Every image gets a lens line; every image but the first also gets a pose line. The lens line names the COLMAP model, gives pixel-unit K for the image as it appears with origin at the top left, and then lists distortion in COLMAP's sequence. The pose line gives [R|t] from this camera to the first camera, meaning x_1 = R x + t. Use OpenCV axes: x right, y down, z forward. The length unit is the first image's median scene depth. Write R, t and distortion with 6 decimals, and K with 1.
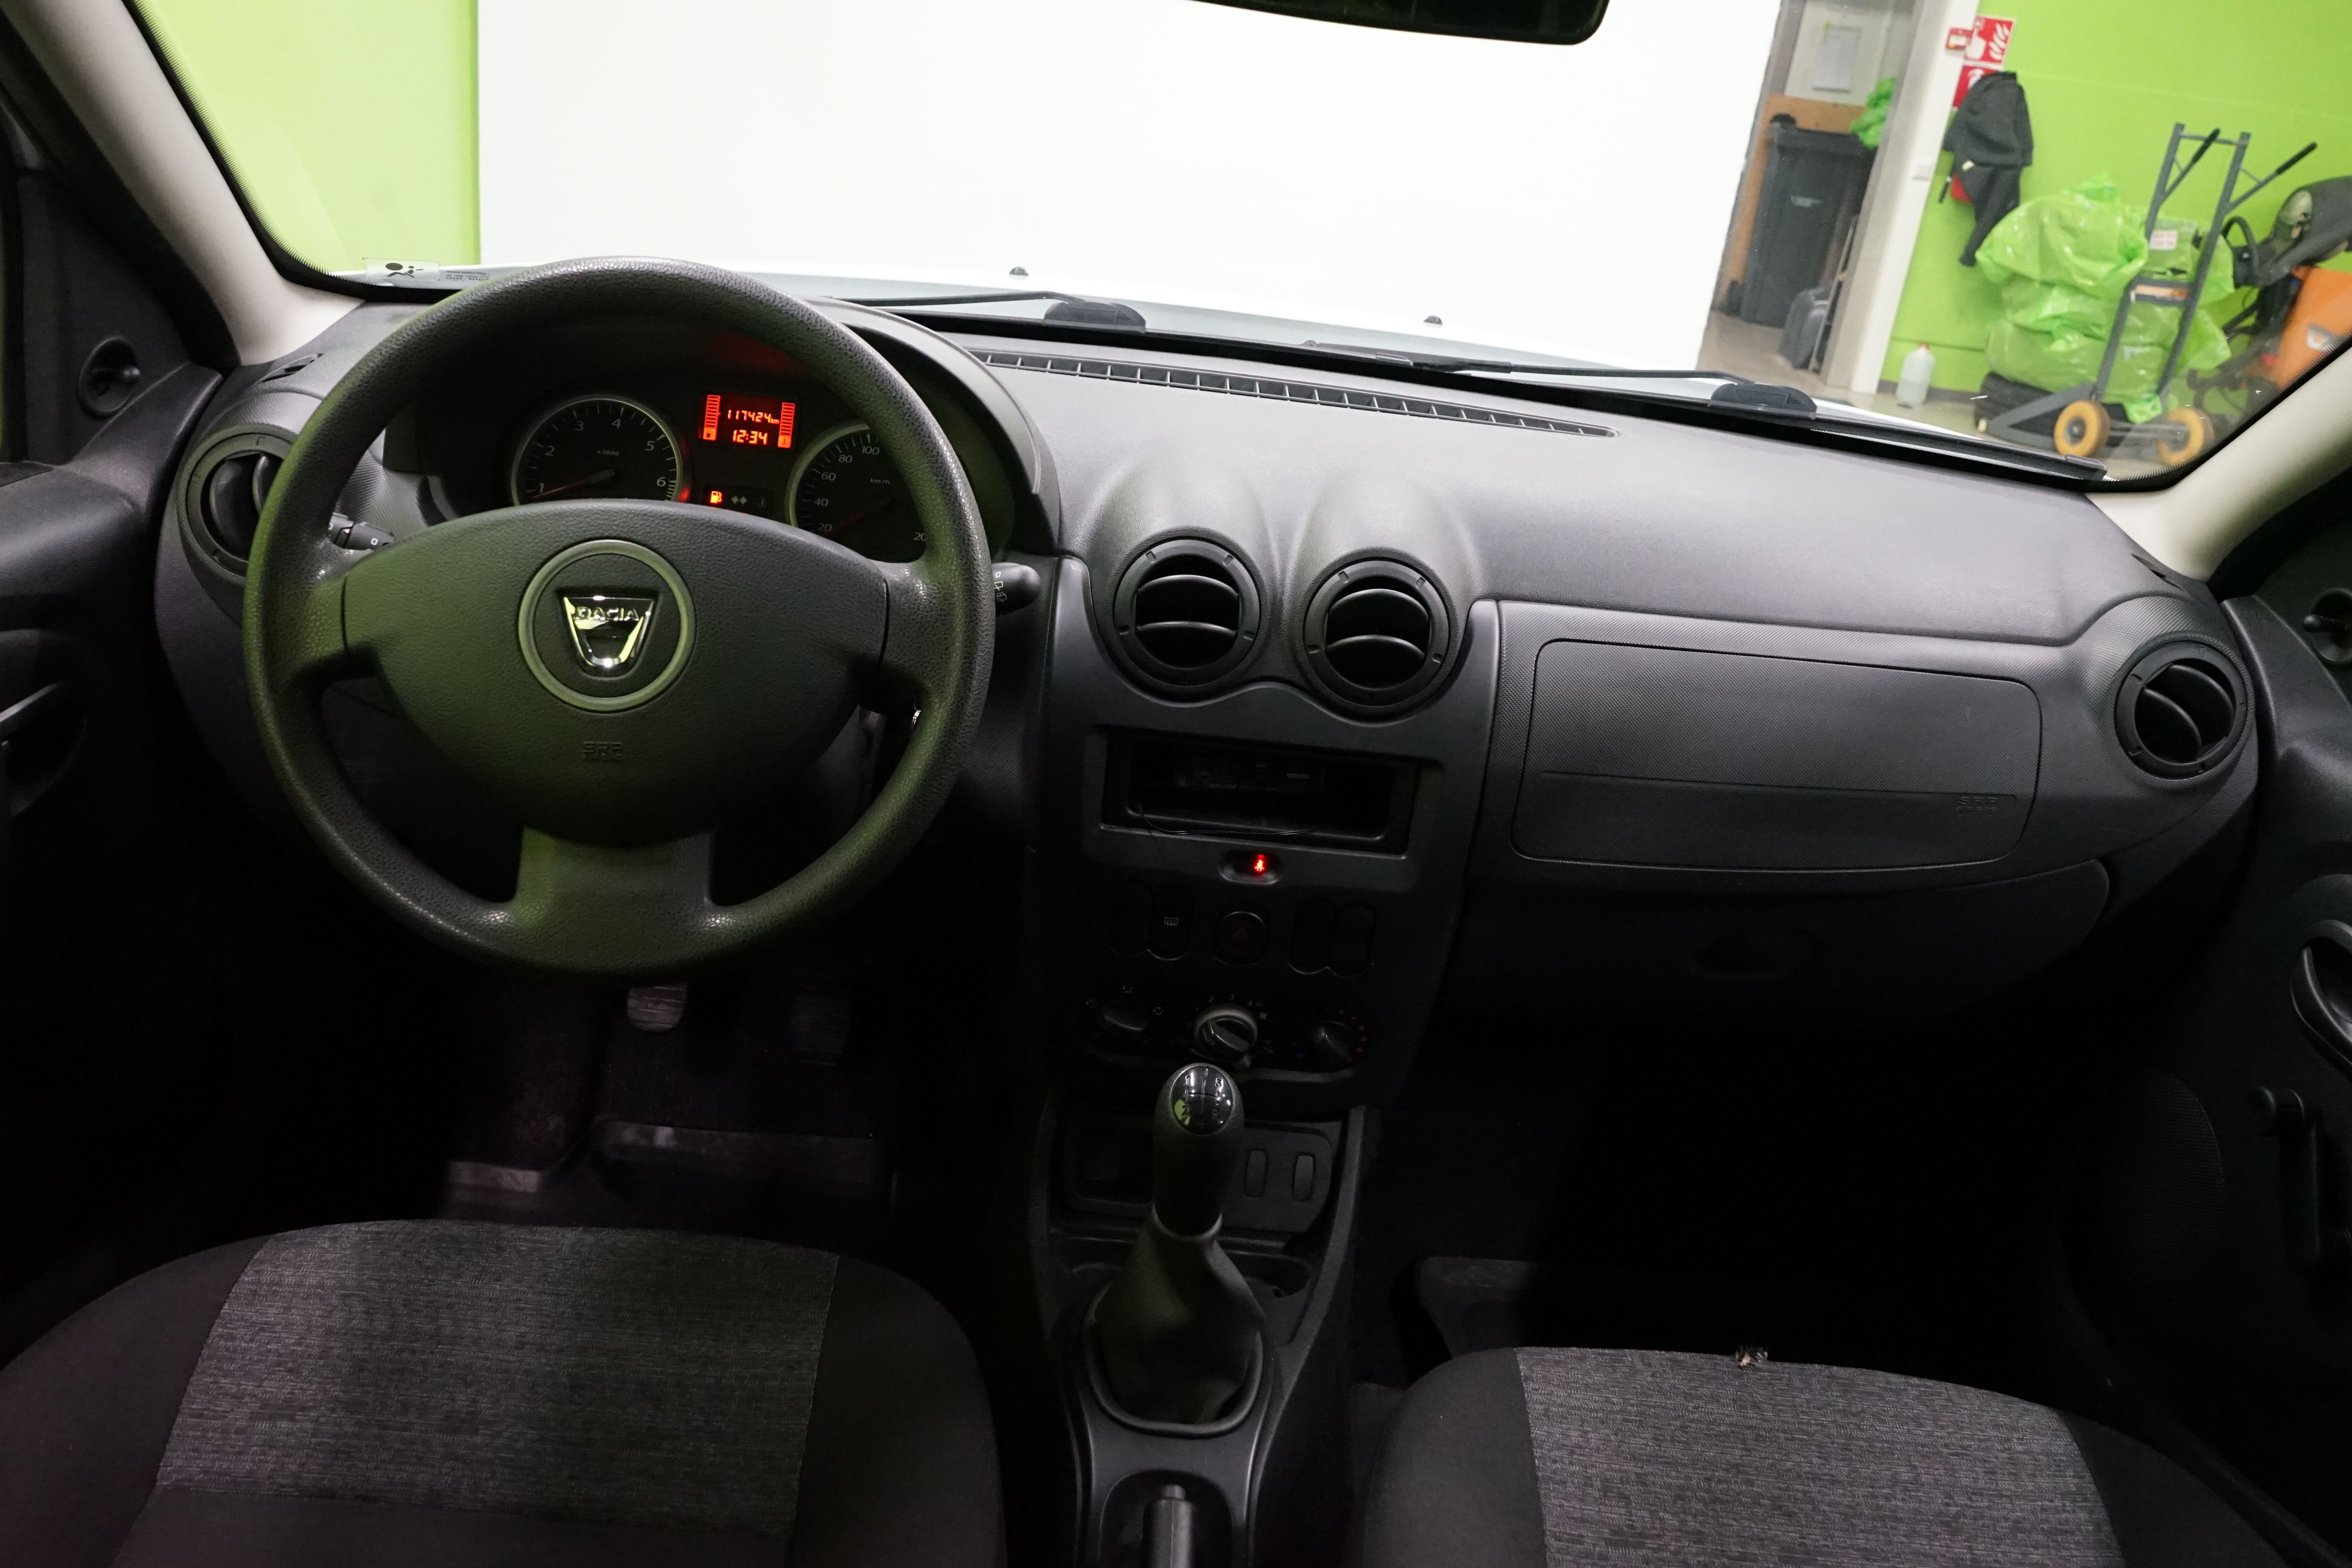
lens RADIAL K [[1893.6, 0, 1161.0], [0, 1893.6, 797.1], [0, 0, 1]] dist [-0.002645, 0.045007]
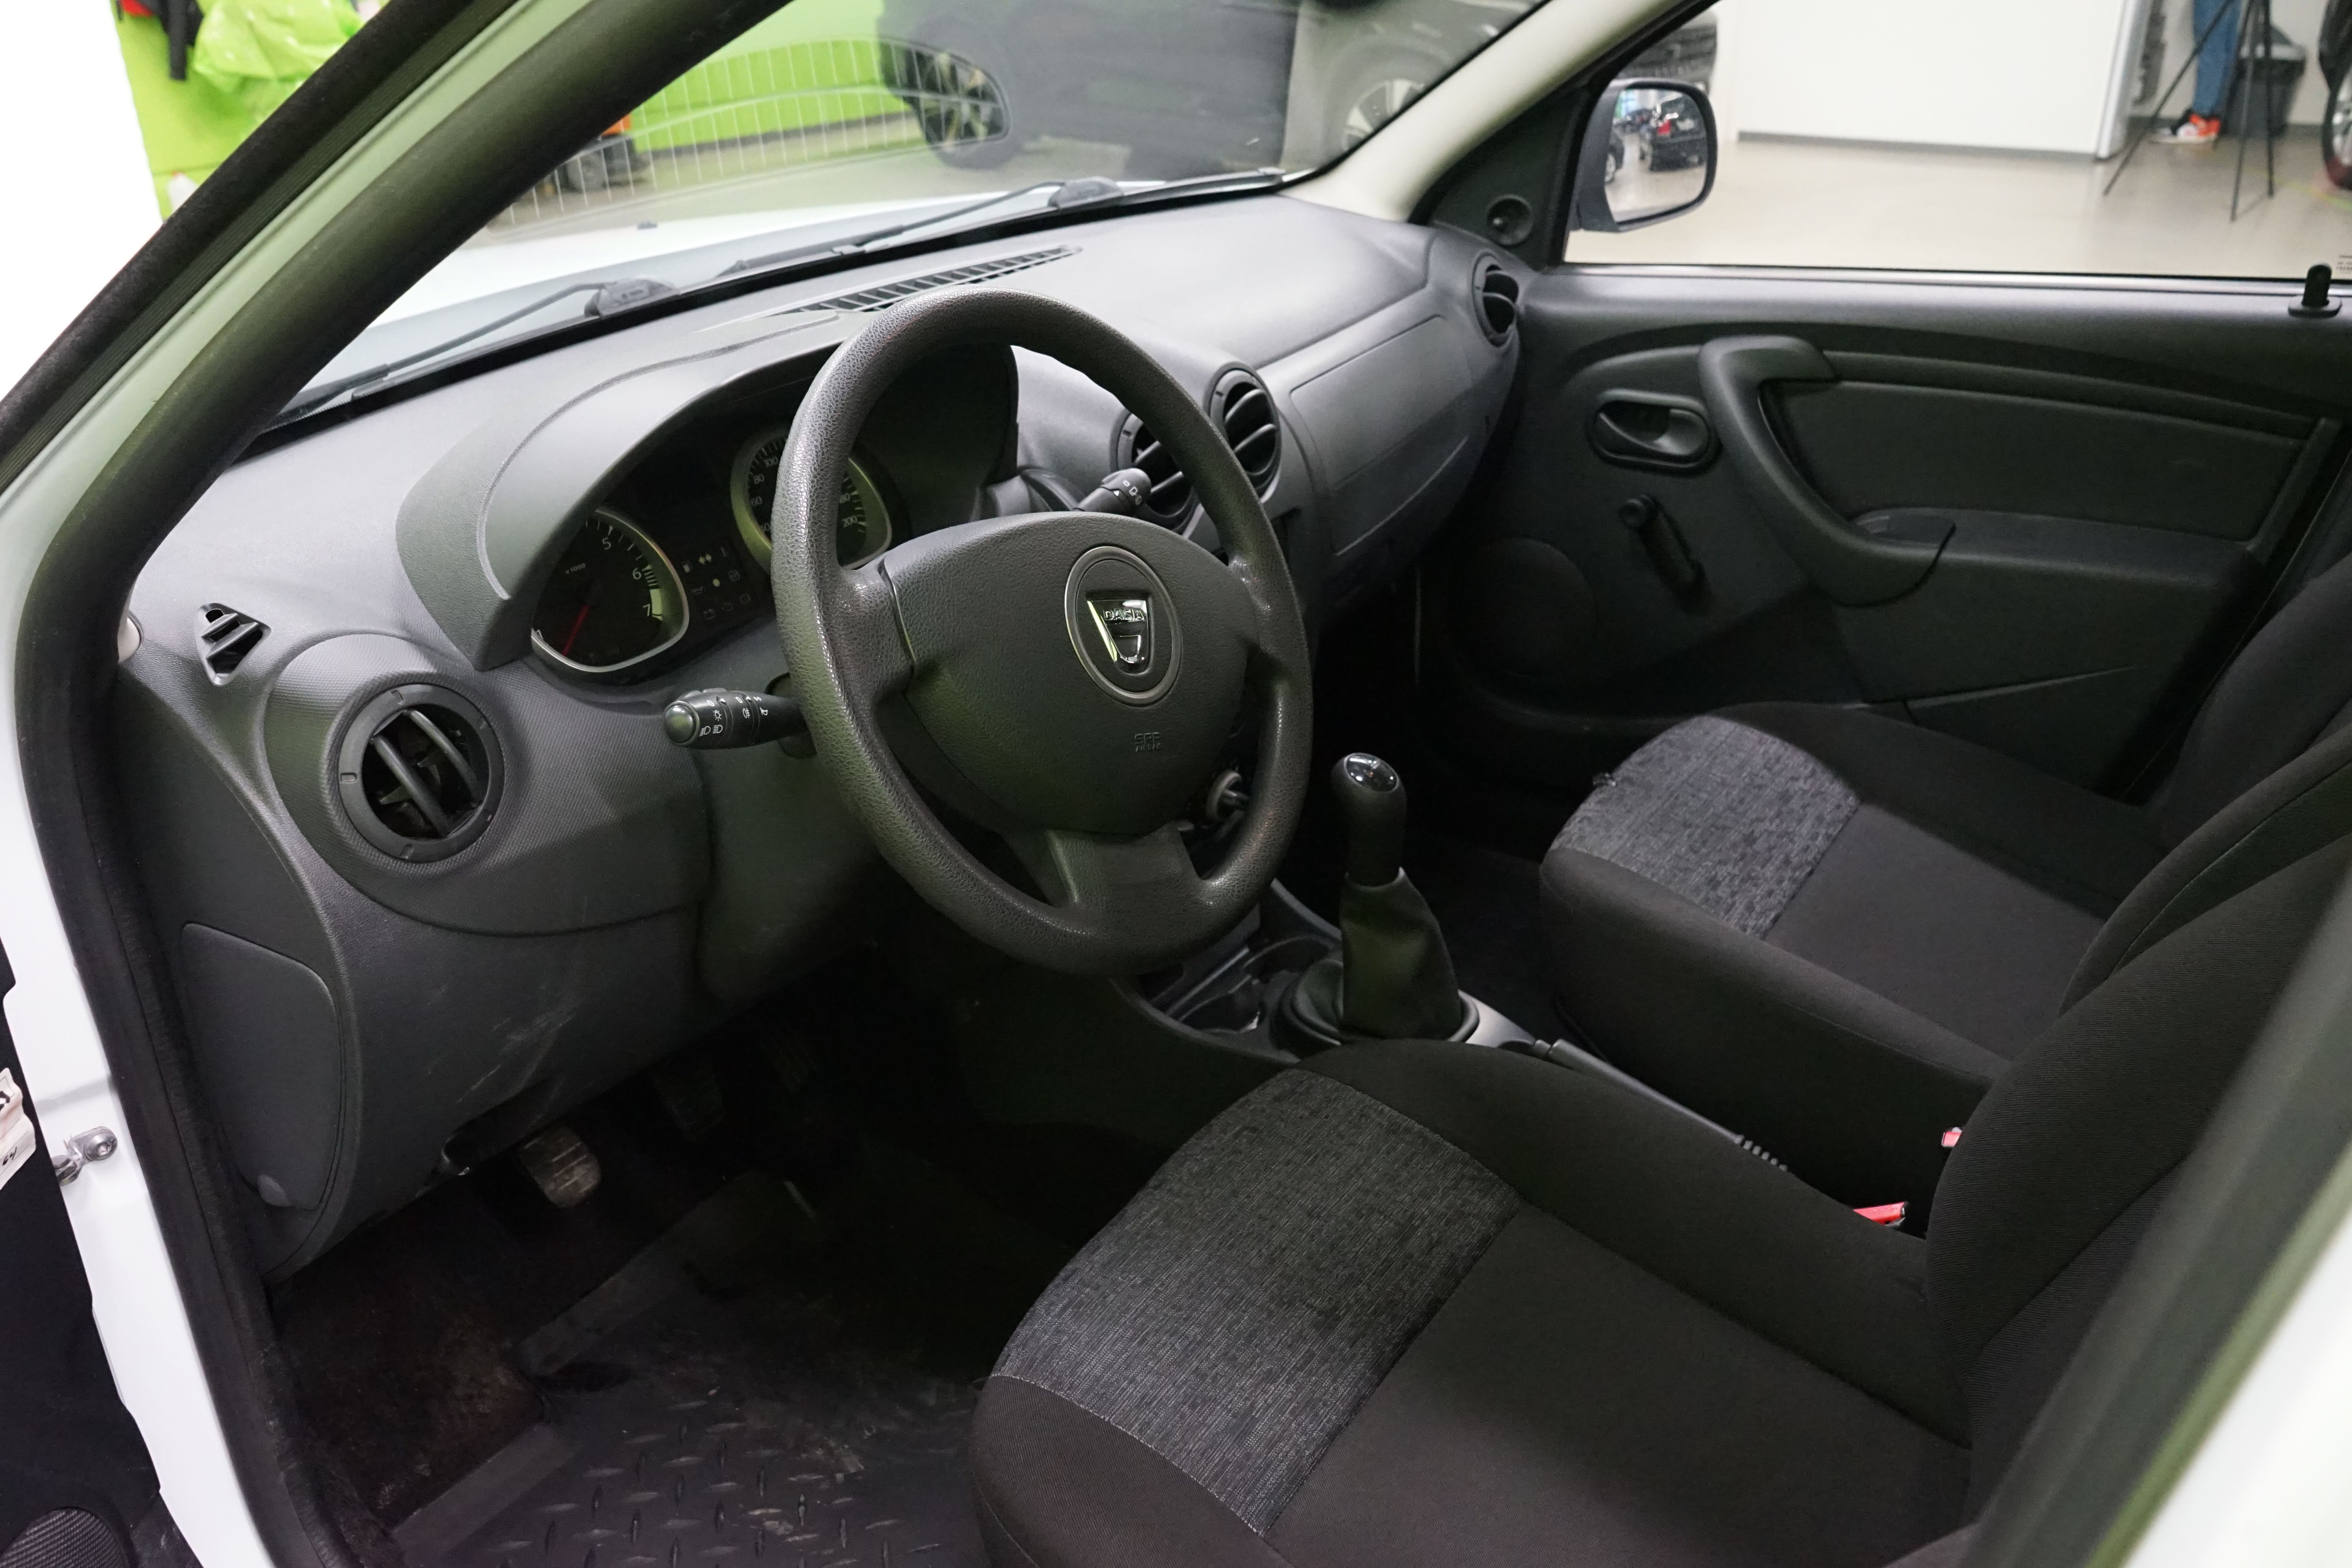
lens RADIAL K [[1893.6, 0, 1195.1], [0, 1893.6, 769.1], [0, 0, 1]] dist [-0.002645, 0.045007]
pose [[0.545599, -0.477207, 0.688909, -0.837655], [0.409845, 0.868968, 0.277347, -0.244077], [-0.730992, 0.131026, 0.669689, 0.211434]]
